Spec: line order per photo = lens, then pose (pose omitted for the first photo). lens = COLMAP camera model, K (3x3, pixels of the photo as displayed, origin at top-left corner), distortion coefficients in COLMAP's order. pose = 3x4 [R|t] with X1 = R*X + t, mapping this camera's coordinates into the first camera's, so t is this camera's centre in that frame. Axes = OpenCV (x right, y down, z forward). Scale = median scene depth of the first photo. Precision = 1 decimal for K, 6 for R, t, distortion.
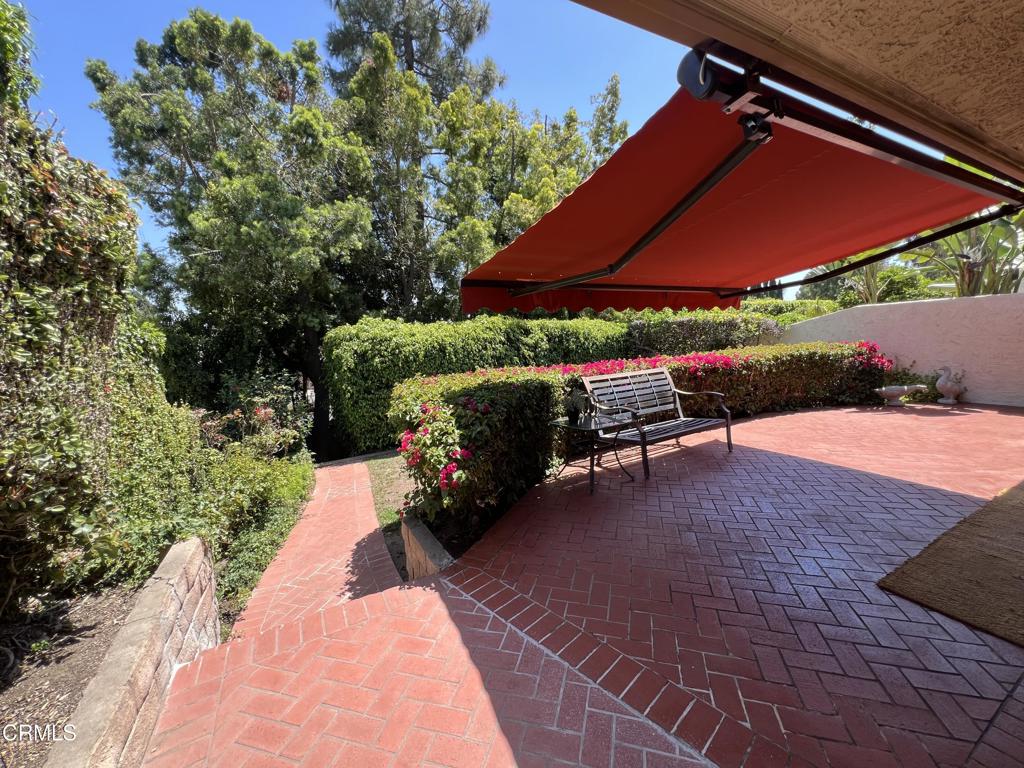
lens RADIAL K [[406.7, 0, 512.0], [0, 406.7, 384.0], [0, 0, 1]] dist [0.000742, 0.000080]
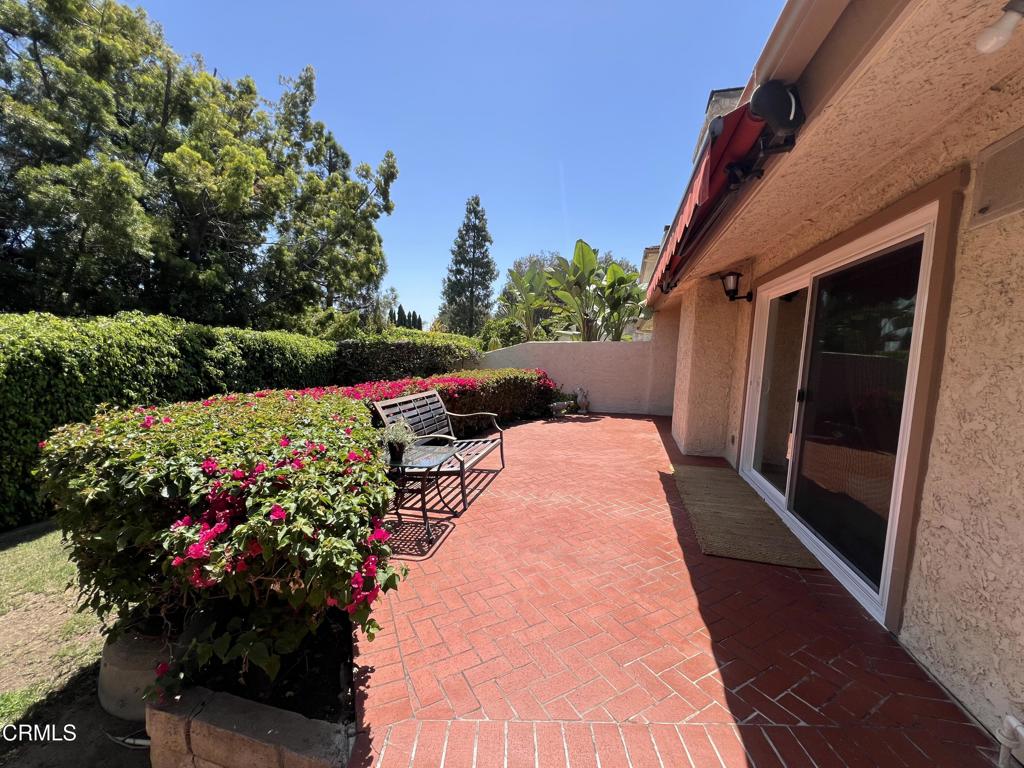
lens RADIAL K [[410.6, 0, 512.0], [0, 410.6, 384.0], [0, 0, 1]] dist [-0.007850, -0.000104]
pose [[0.692169, 0.003523, 0.721727, -0.124162], [0.035457, 0.998615, -0.038880, -0.006235], [-0.720864, 0.052502, 0.691085, 0.118890]]
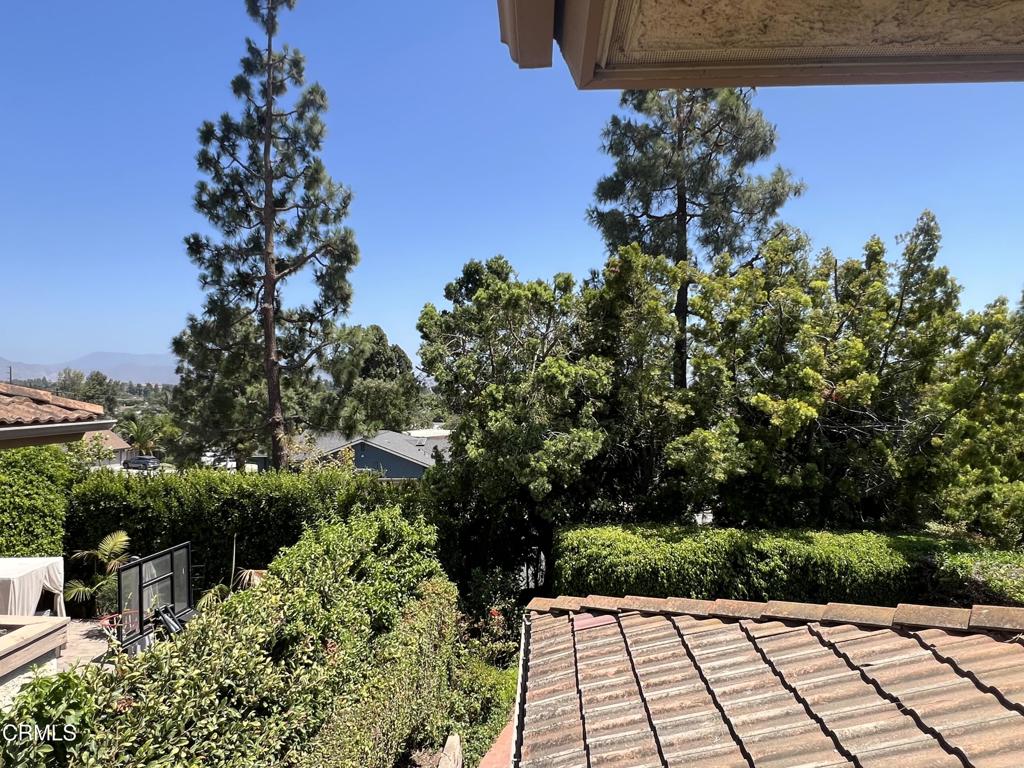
lens RADIAL K [[629.8, 0, 512.0], [0, 629.8, 384.0], [0, 0, 1]] dist [0.003393, 0.000510]
pose [[0.851507, 0.022085, -0.523877, 0.300706], [-0.106787, 0.985477, -0.132025, -0.272520], [0.513353, 0.168364, 0.841500, -0.510793]]
